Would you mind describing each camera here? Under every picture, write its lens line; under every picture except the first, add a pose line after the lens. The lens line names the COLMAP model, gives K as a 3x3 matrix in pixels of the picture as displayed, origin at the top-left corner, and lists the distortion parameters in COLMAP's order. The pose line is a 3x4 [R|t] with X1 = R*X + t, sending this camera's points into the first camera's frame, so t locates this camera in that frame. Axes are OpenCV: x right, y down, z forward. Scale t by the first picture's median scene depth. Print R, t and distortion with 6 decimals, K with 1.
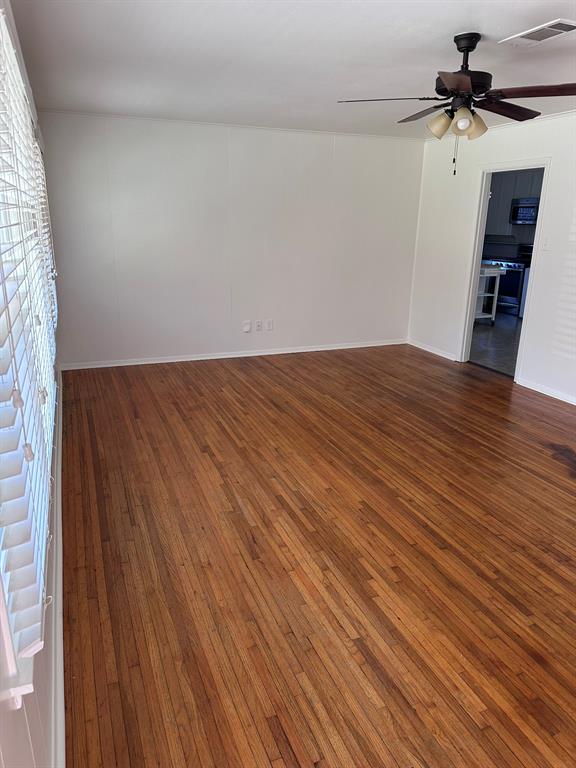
lens RADIAL K [[538.3, 0, 291.9], [0, 538.3, 381.4], [0, 0, 1]] dist [0.108646, -0.147793]
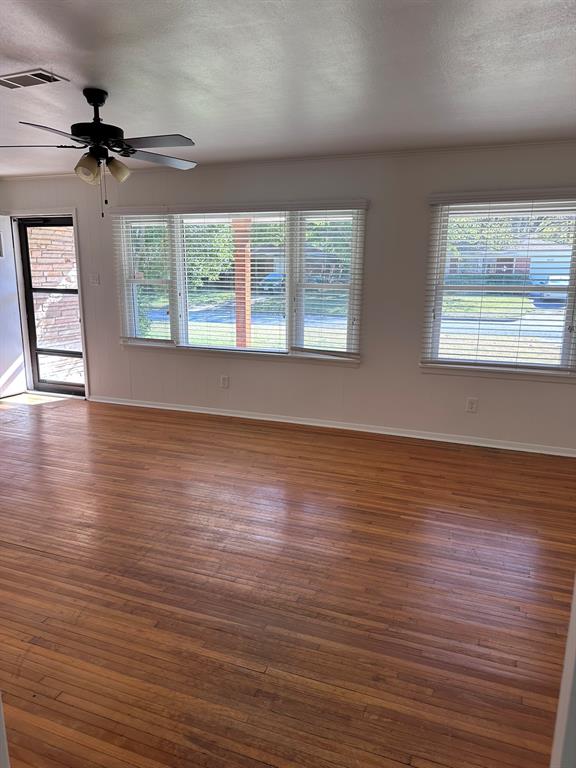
lens RADIAL K [[538.3, 0, 291.9], [0, 538.3, 381.4], [0, 0, 1]] dist [0.108646, -0.147793]
pose [[-0.686655, 0.124612, -0.716224, 0.709503], [-0.224414, 0.900752, 0.371866, -0.477661], [0.691479, 0.416074, -0.590541, 1.690941]]
